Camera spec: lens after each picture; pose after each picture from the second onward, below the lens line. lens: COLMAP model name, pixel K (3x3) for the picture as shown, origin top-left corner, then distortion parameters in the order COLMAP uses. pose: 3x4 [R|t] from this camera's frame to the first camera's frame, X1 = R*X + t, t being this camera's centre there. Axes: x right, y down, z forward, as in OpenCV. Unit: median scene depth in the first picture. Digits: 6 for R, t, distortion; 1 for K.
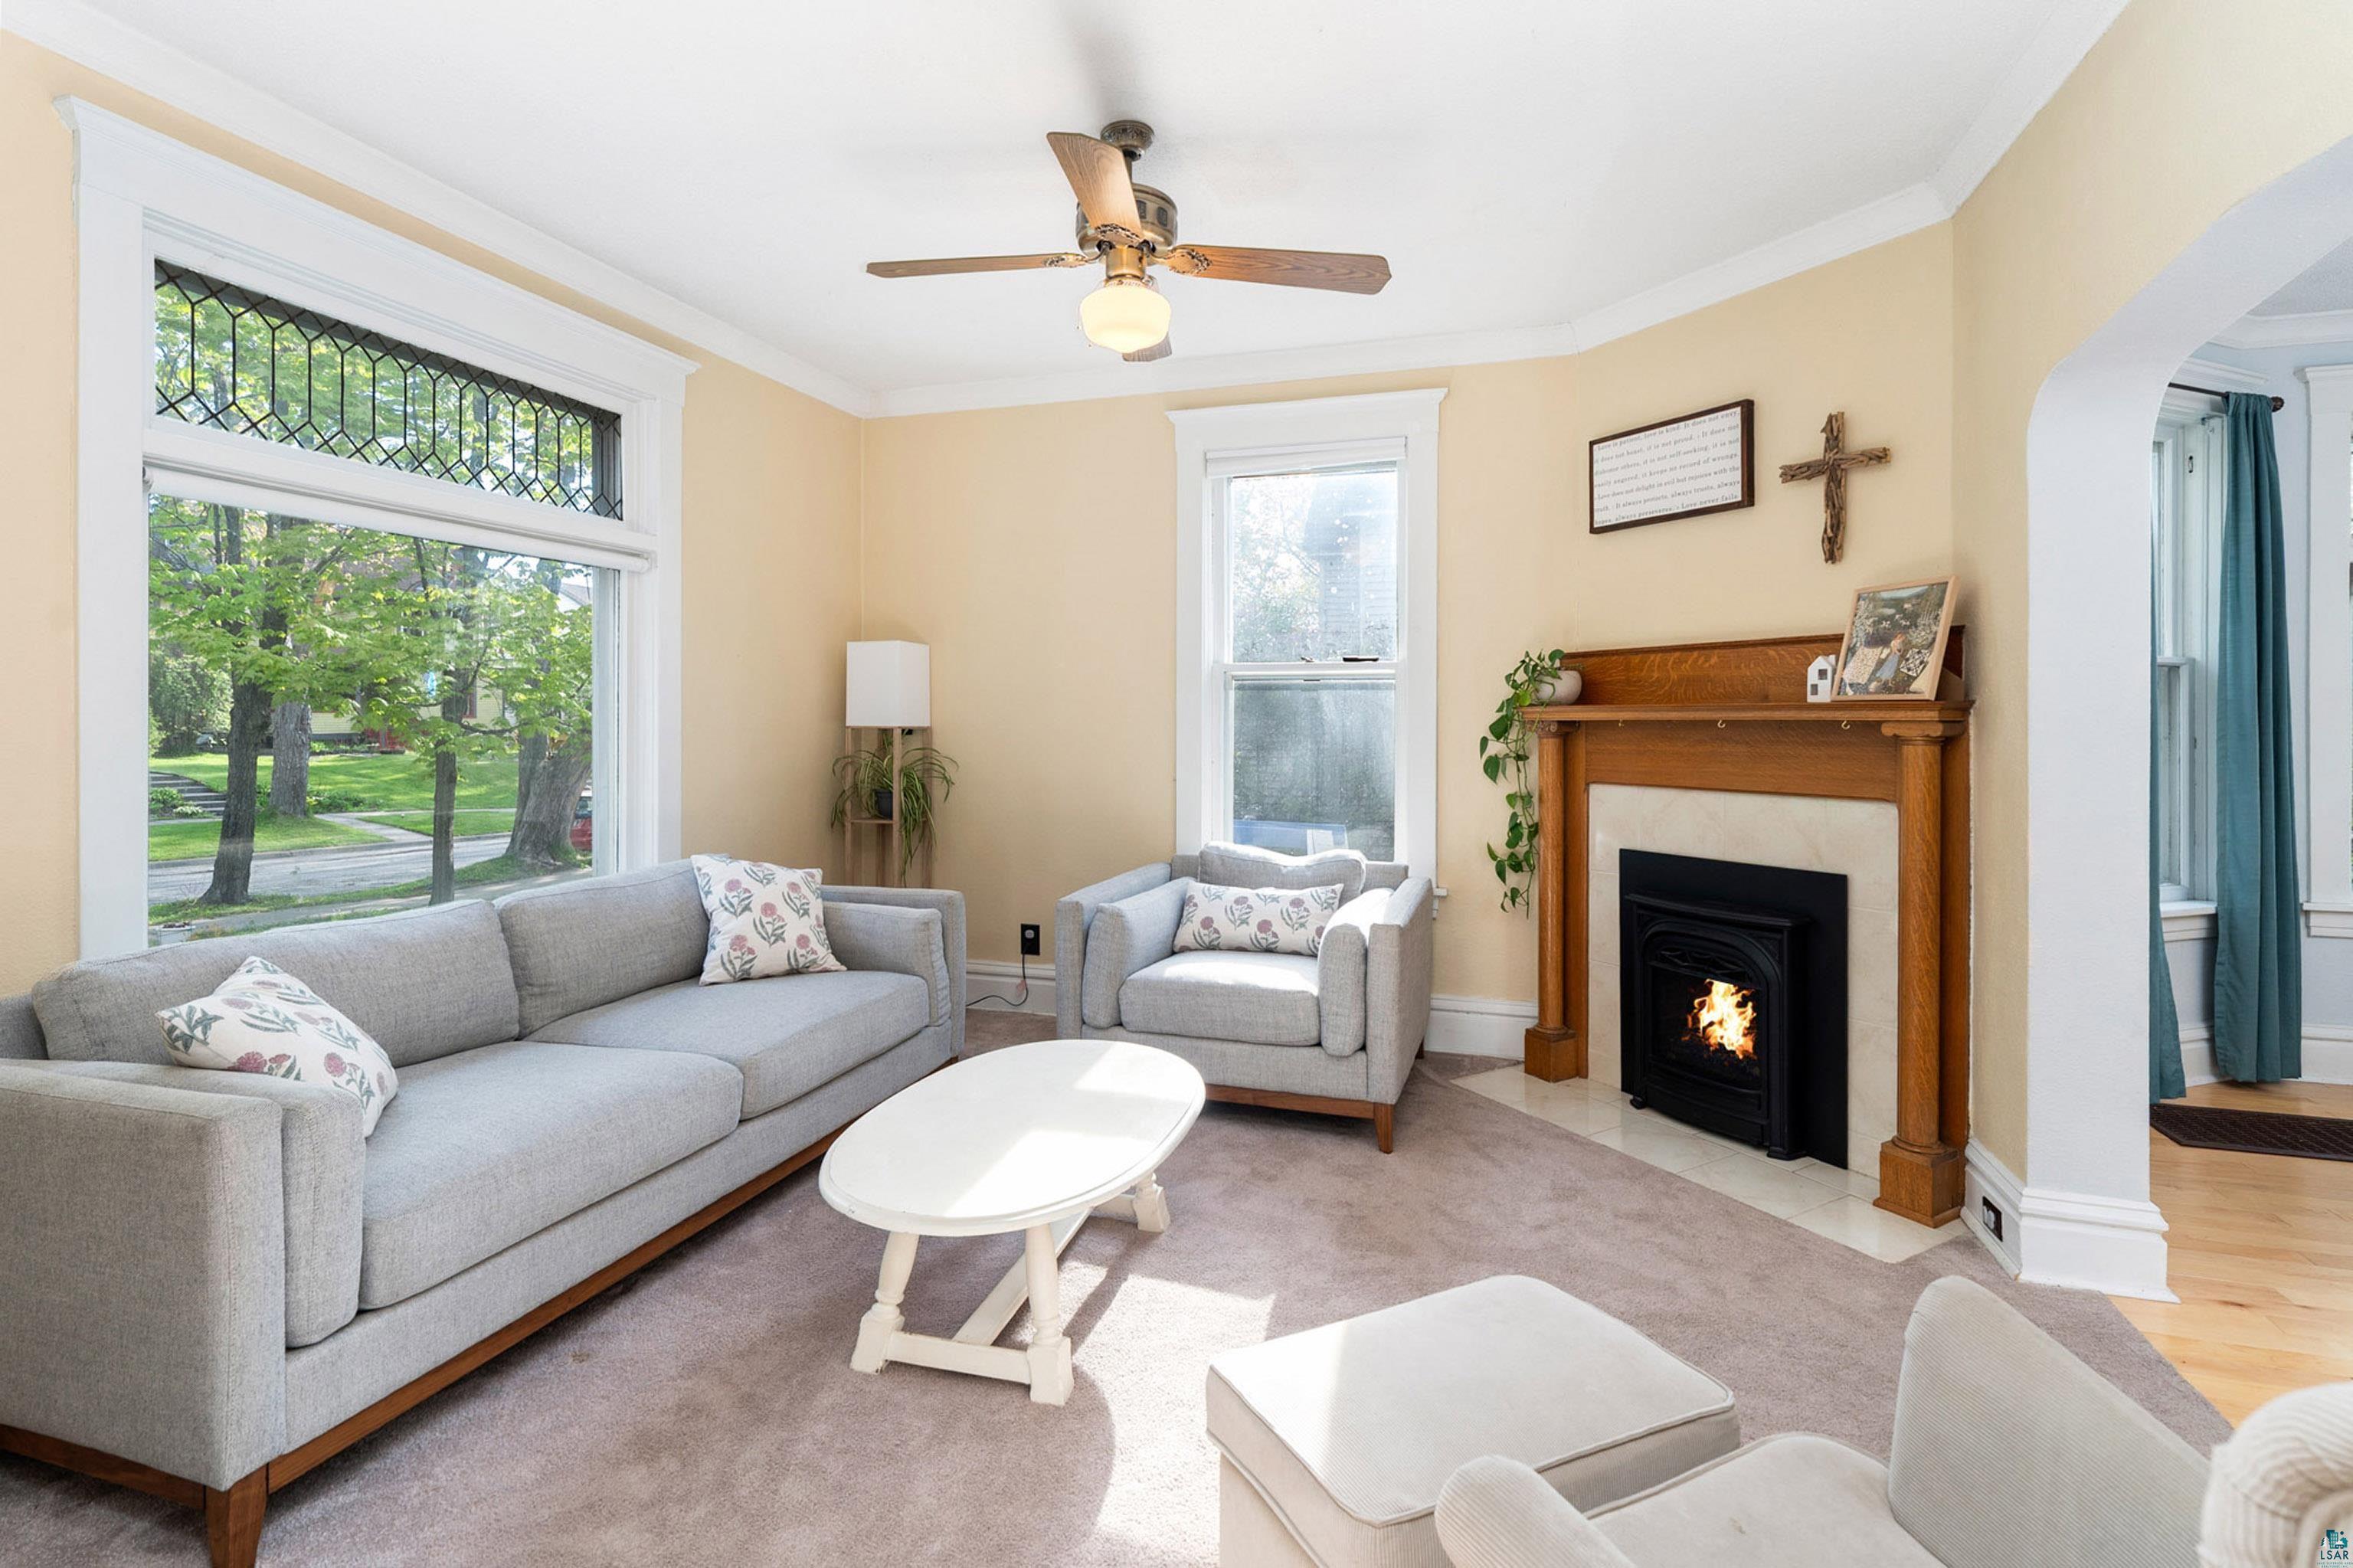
lens RADIAL K [[1115.4, 0, 1171.3], [0, 1115.4, 735.7], [0, 0, 1]] dist [-0.000649, 0.000228]
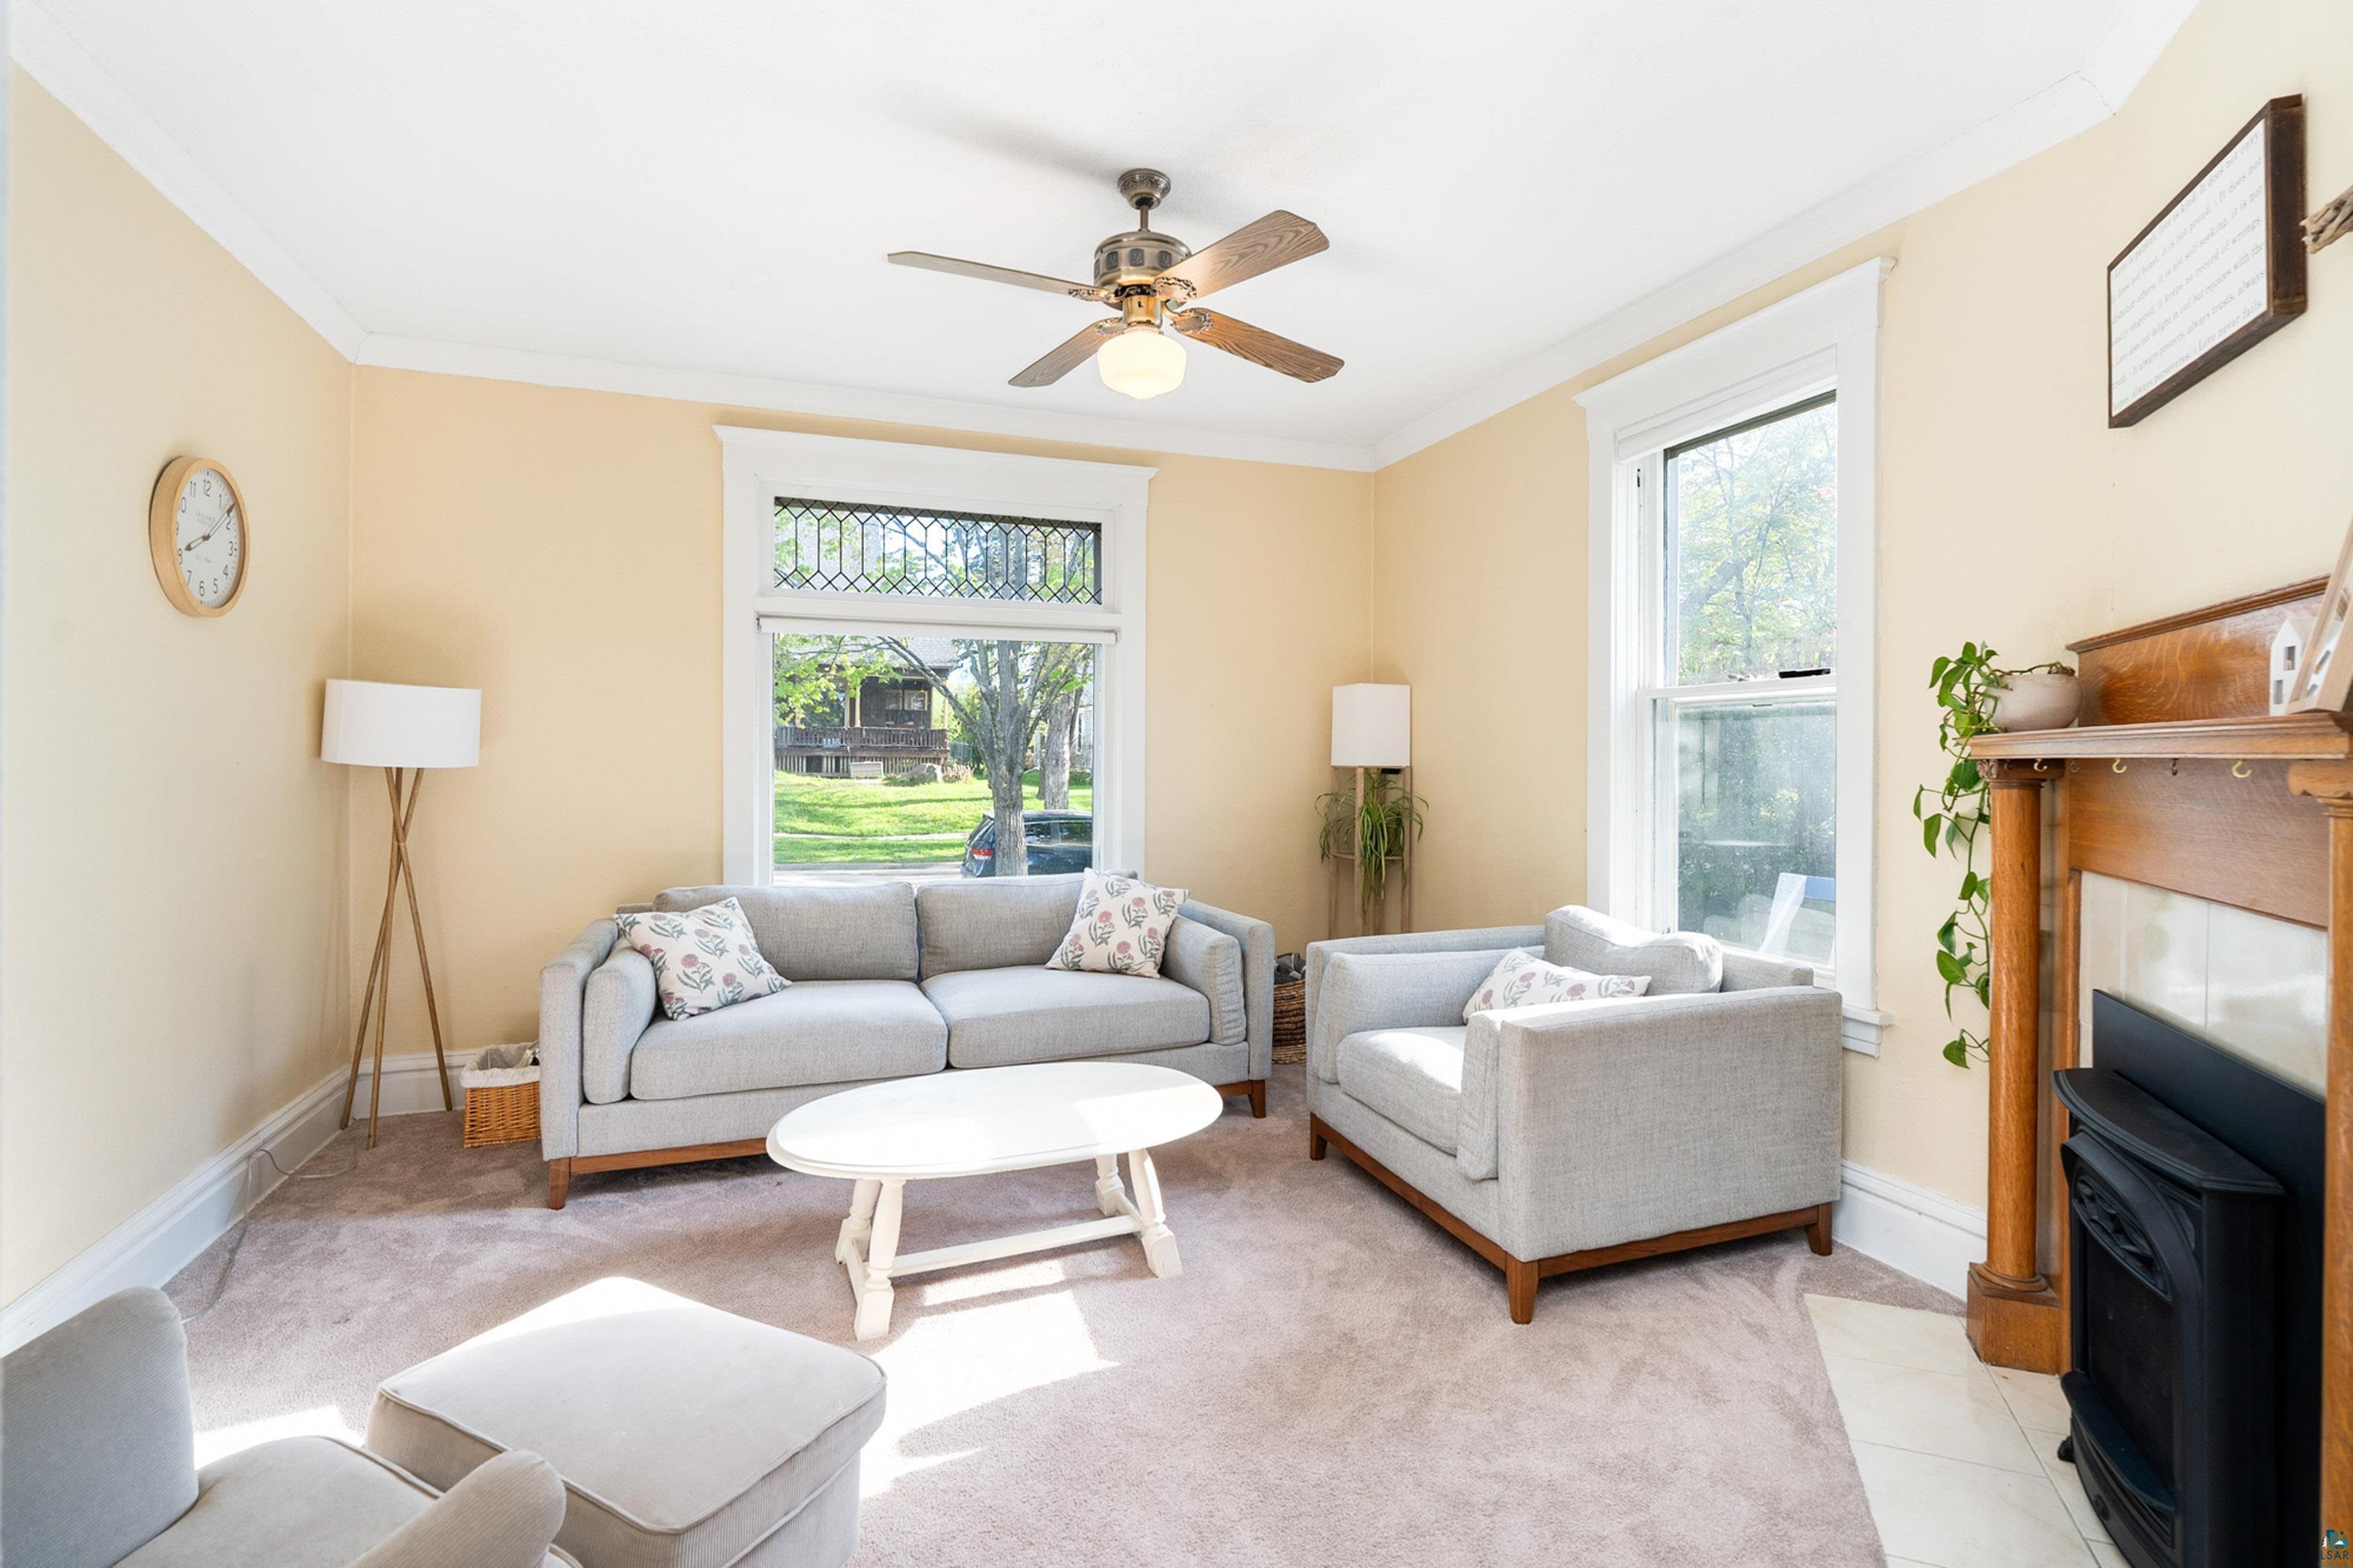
lens RADIAL K [[1086.5, 0, 1181.9], [0, 1086.5, 769.9], [0, 0, 1]] dist [0.001275, 0.000574]
pose [[0.609774, 0.005218, -0.792558, 0.599885], [-0.010624, 0.999942, -0.001591, -0.002621], [0.792504, 0.009391, 0.609794, 0.332117]]
